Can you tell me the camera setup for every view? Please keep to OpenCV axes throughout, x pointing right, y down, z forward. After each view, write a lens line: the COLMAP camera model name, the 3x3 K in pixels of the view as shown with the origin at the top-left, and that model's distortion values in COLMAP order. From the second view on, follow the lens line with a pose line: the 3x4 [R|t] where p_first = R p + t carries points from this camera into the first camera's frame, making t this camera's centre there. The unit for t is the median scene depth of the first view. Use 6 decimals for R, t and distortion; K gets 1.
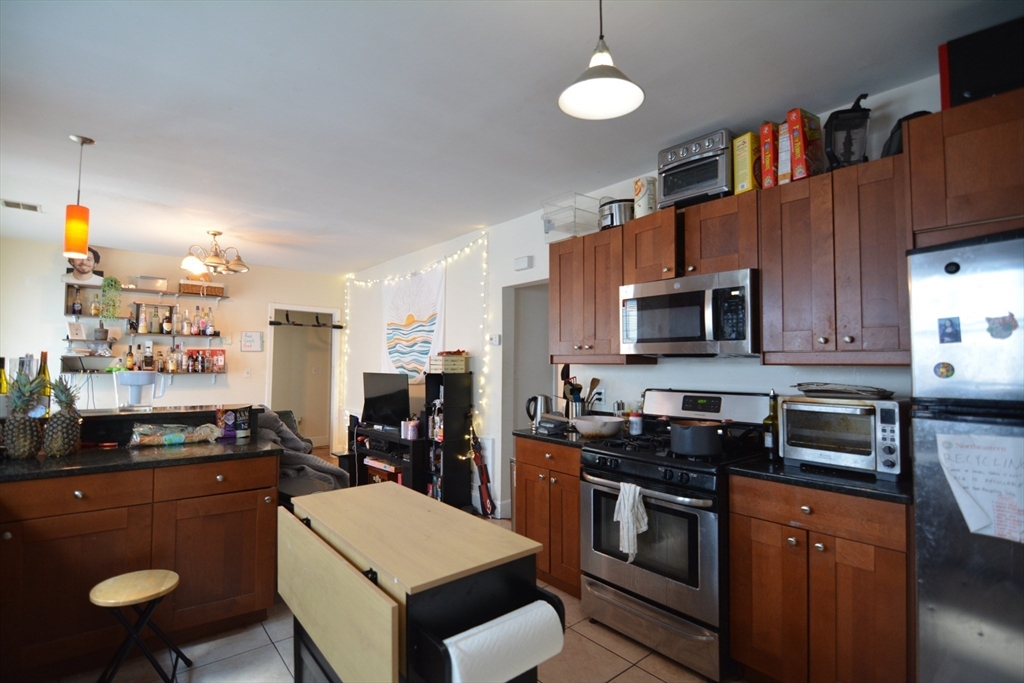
lens RADIAL K [[479.1, 0, 512.0], [0, 479.1, 341.5], [0, 0, 1]] dist [-0.000490, -0.000599]
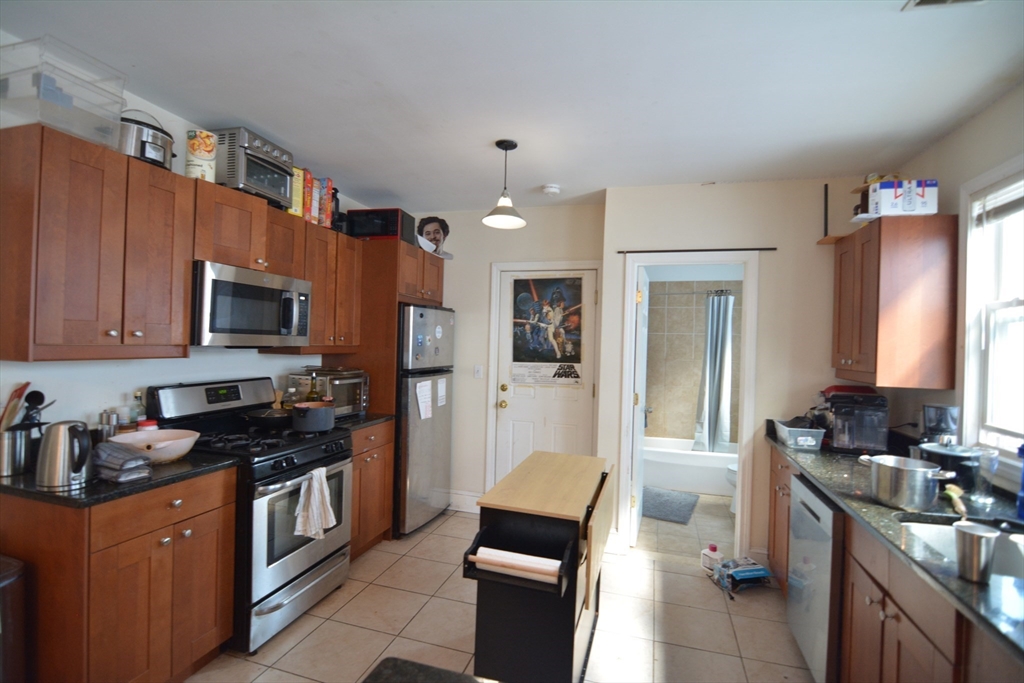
lens RADIAL K [[479.1, 0, 512.0], [0, 479.1, 341.5], [0, 0, 1]] dist [-0.000490, -0.000599]
pose [[-0.539649, -0.015841, 0.841741, -0.784546], [-0.062050, 0.997852, -0.021001, 0.004333], [-0.839601, -0.063563, -0.539472, 1.069283]]
